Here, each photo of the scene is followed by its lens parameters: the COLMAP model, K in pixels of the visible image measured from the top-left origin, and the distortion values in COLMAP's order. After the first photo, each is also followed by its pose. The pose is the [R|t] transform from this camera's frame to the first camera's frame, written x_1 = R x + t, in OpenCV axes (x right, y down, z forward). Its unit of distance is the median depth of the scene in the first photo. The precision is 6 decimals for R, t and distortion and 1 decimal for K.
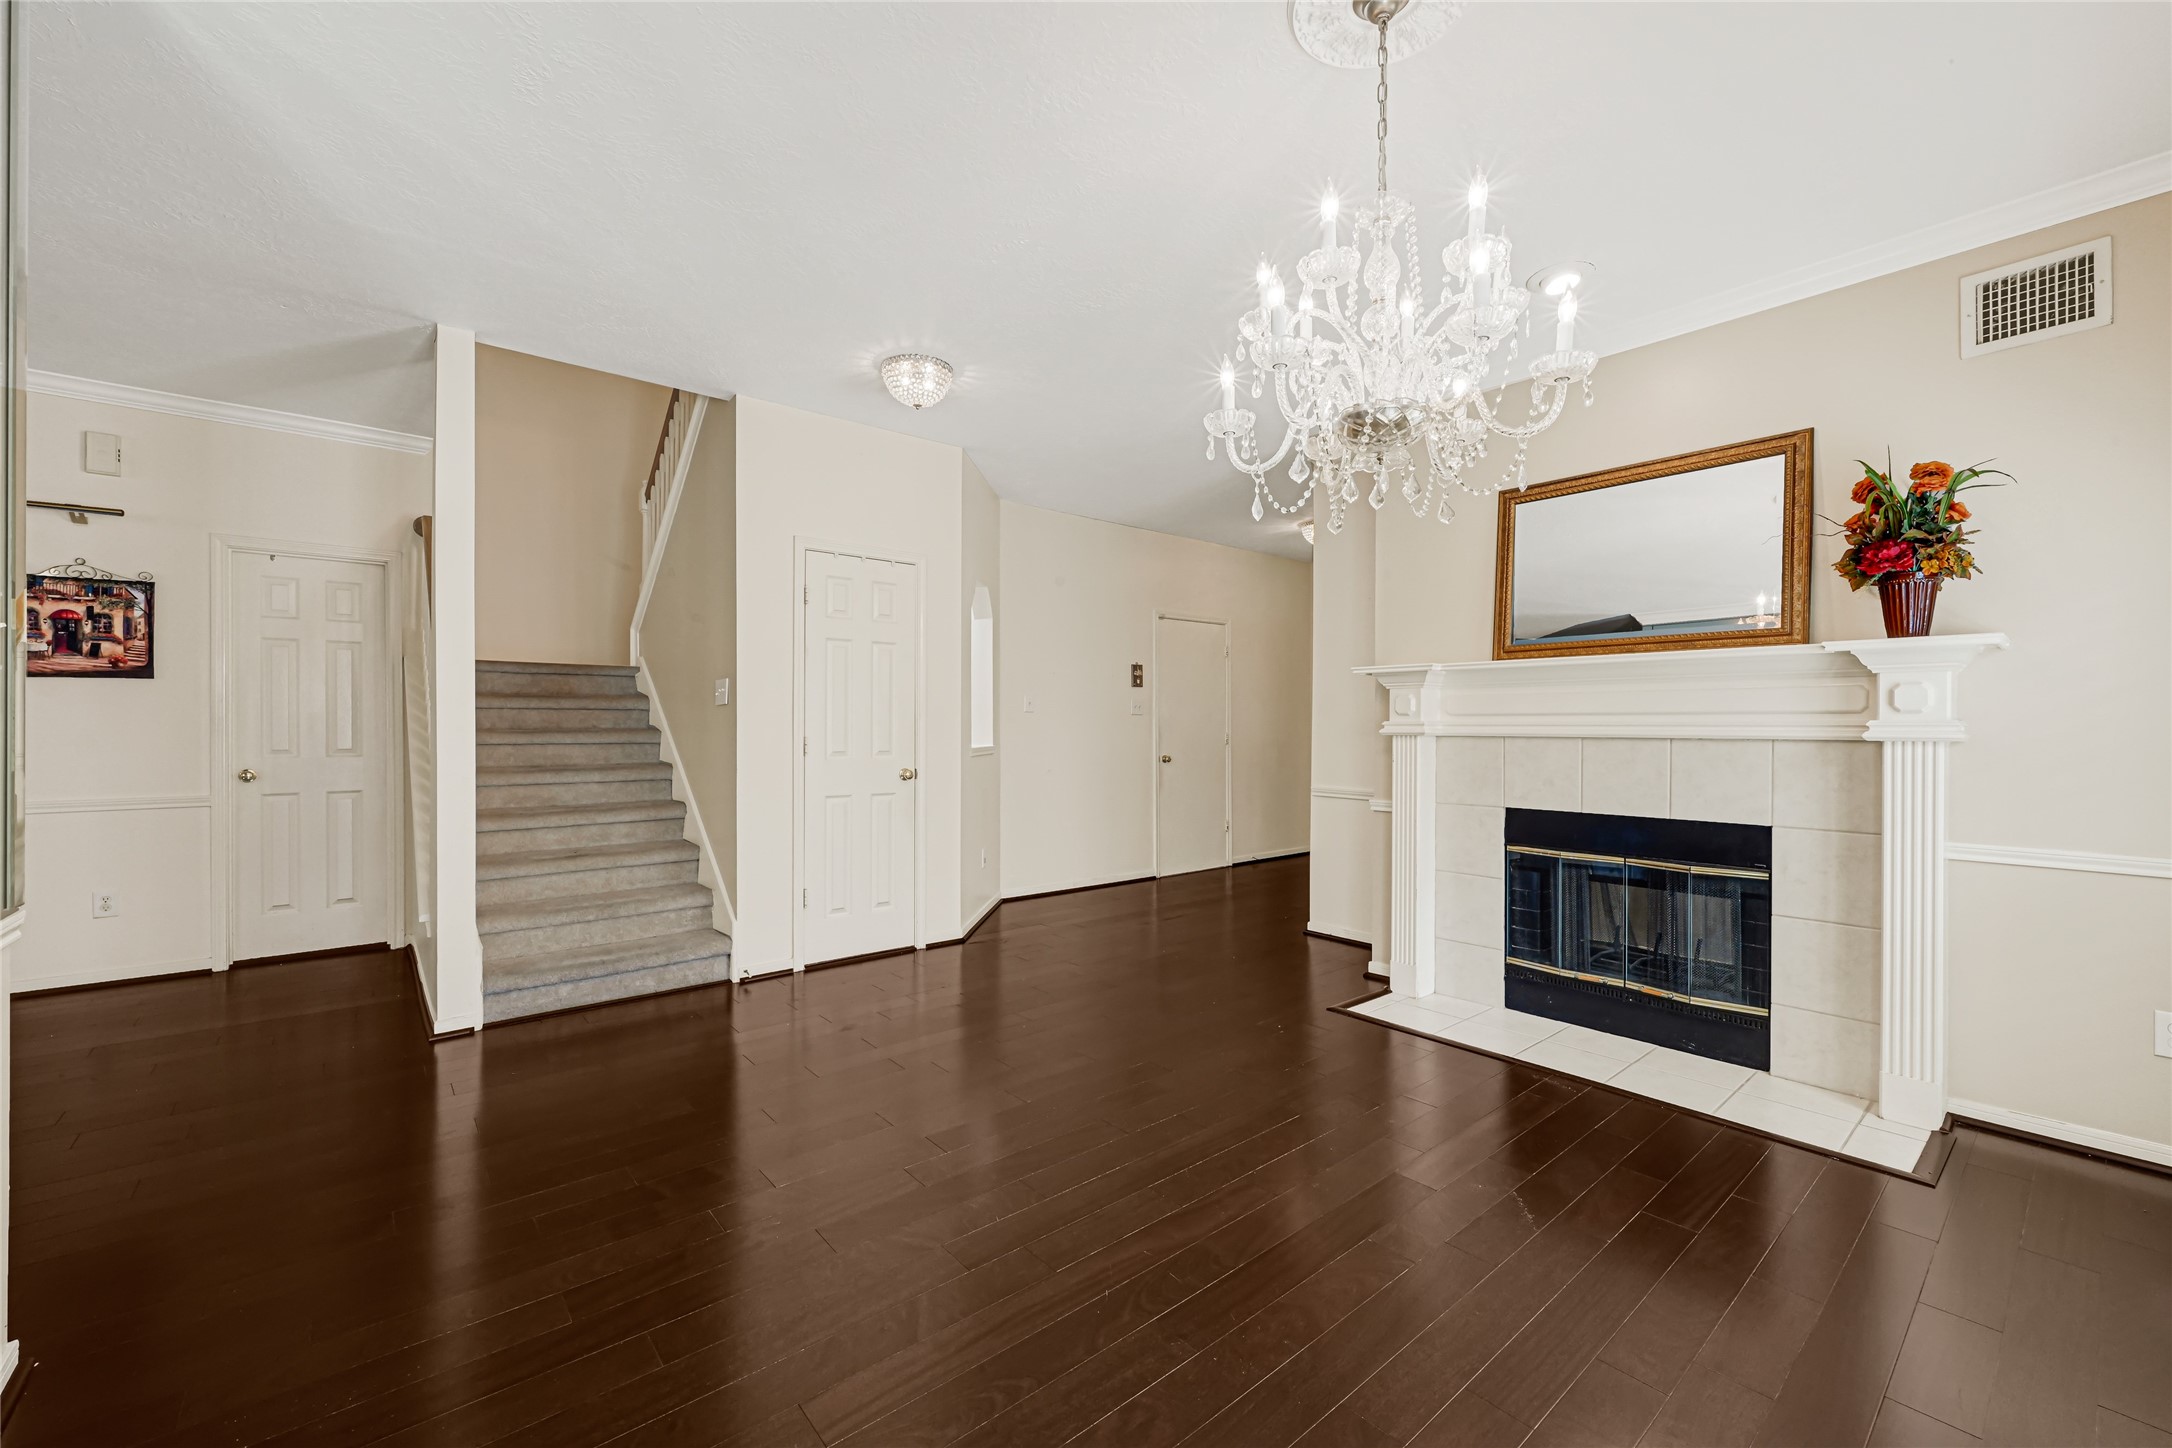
lens RADIAL K [[876.8, 0, 1102.0], [0, 876.8, 728.9], [0, 0, 1]] dist [0.002009, -0.000103]
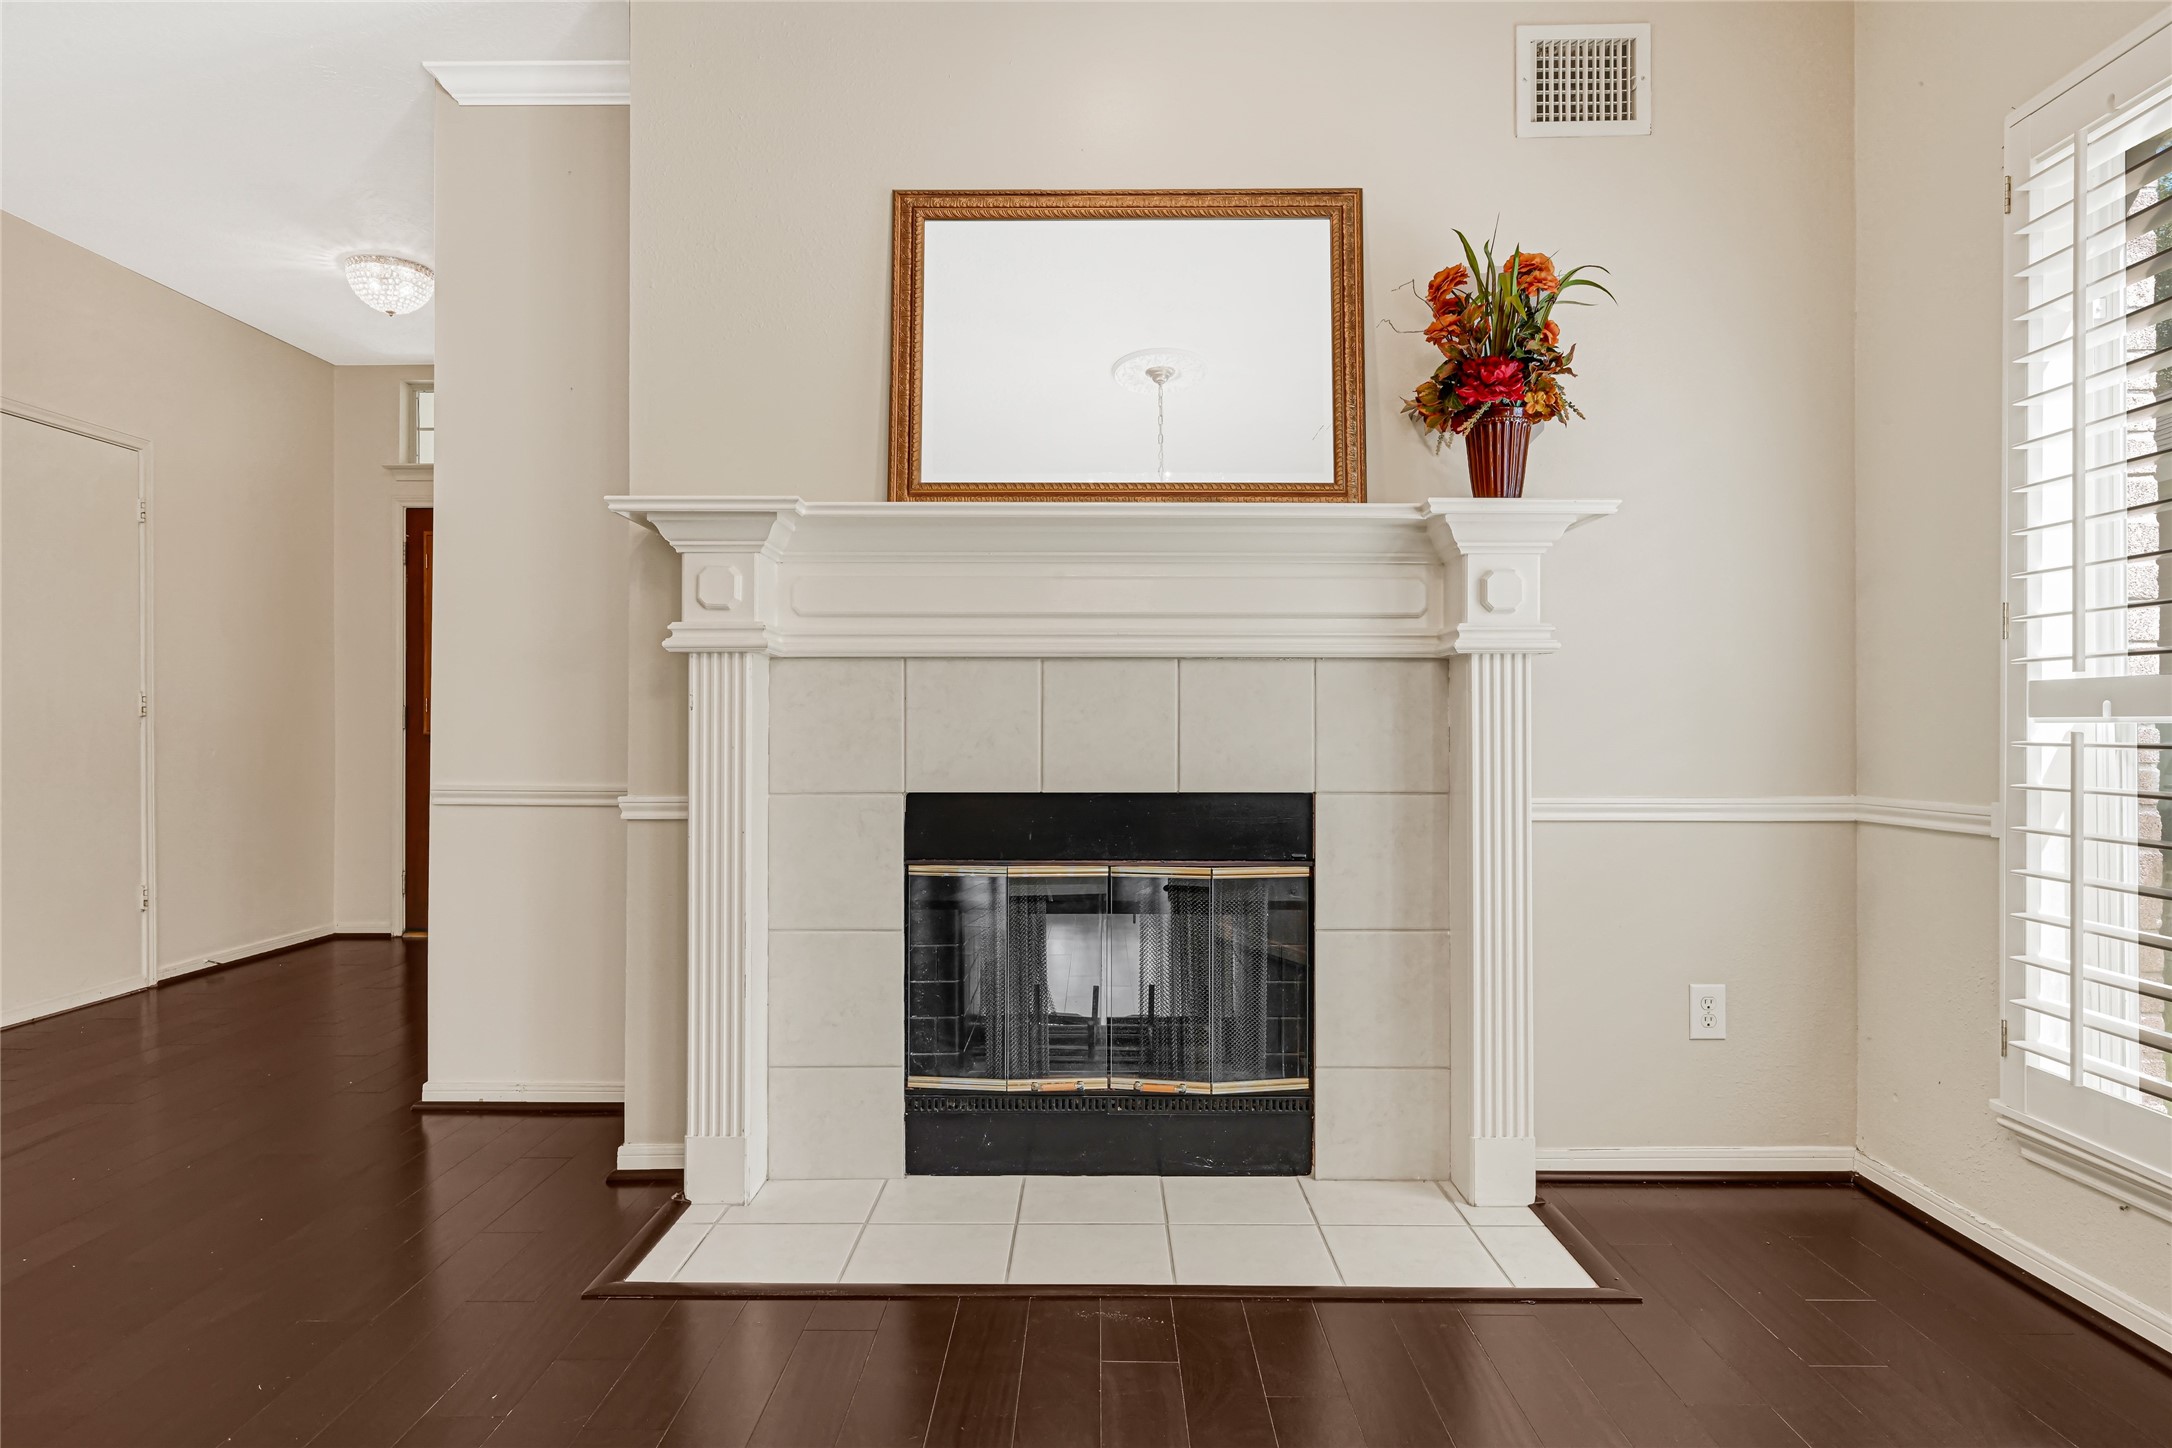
lens RADIAL K [[1235.3, 0, 1089.6], [0, 1235.3, 724.4], [0, 0, 1]] dist [0.000363, 0.003037]
pose [[0.663675, 0.000623, 0.748021, -0.020827], [0.004591, 0.999977, -0.004906, 0.052982], [-0.748007, 0.006690, 0.663657, 0.428013]]
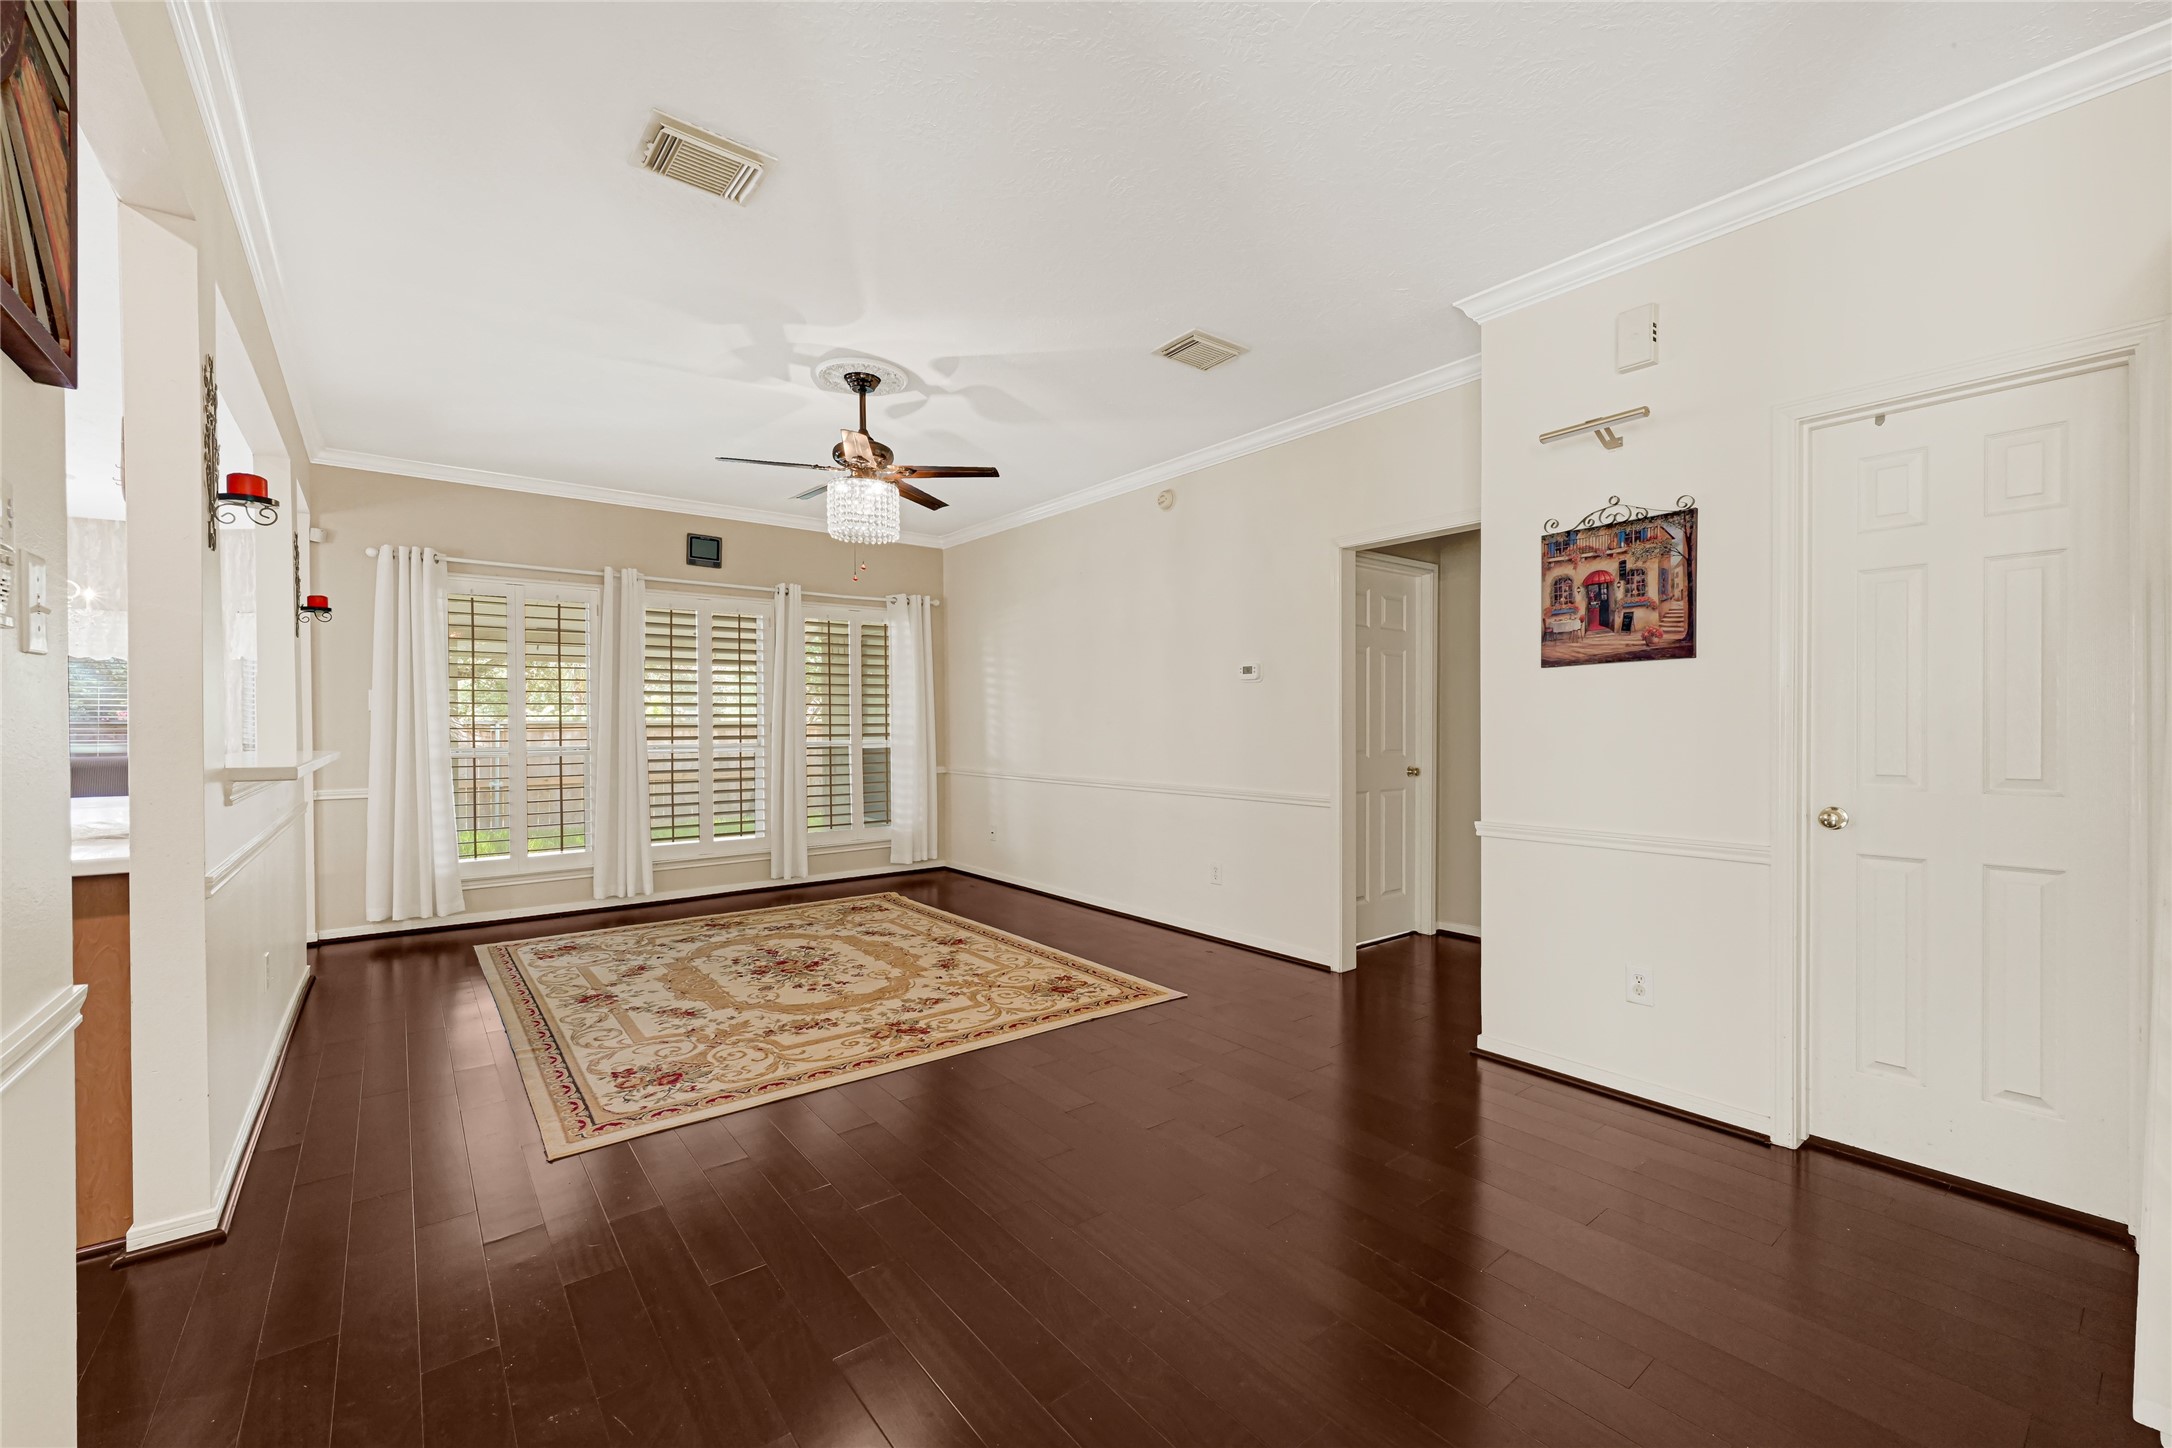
lens RADIAL K [[876.8, 0, 1080.6], [0, 876.8, 730.2], [0, 0, 1]] dist [0.002009, -0.000103]
pose [[-0.044216, 0.005976, -0.999004, -0.450742], [-0.003479, 0.999975, 0.006136, -0.006338], [0.999016, 0.003747, -0.044194, 0.631931]]
